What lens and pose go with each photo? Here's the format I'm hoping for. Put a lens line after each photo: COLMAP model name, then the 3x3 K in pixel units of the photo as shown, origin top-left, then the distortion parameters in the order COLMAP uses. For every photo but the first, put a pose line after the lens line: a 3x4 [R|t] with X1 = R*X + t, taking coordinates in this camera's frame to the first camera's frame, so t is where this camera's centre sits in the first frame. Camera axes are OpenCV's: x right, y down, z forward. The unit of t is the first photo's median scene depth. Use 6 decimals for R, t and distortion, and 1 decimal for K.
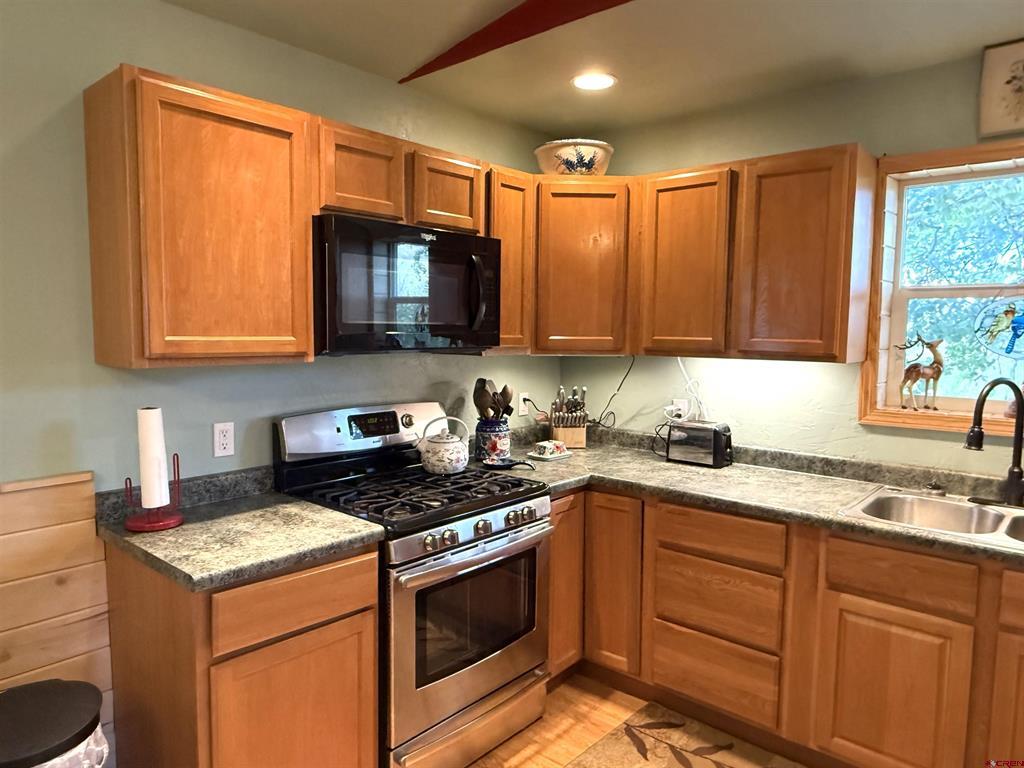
lens RADIAL K [[687.1, 0, 511.0], [0, 687.1, 388.1], [0, 0, 1]] dist [-0.005438, -0.001636]
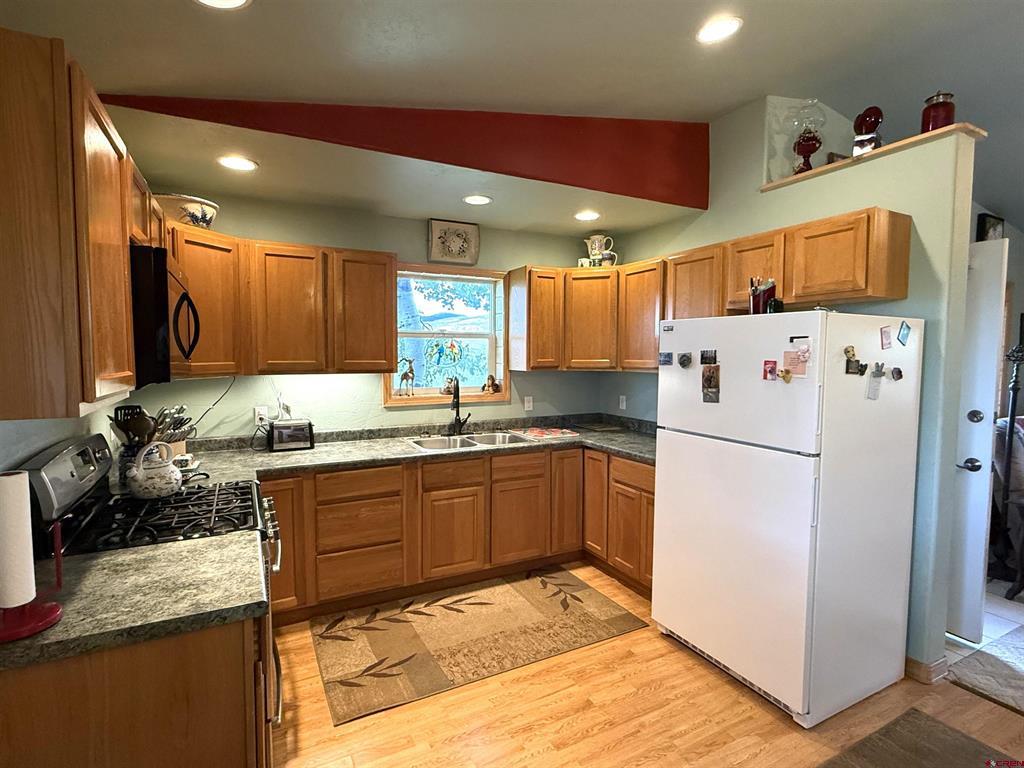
lens RADIAL K [[517.5, 0, 512.0], [0, 517.5, 385.4], [0, 0, 1]] dist [-0.001973, -0.000794]
pose [[0.358391, -0.069704, 0.930966, -0.673840], [0.083184, 0.995627, 0.042522, -0.035955], [-0.929858, 0.062202, 0.362622, 0.218834]]
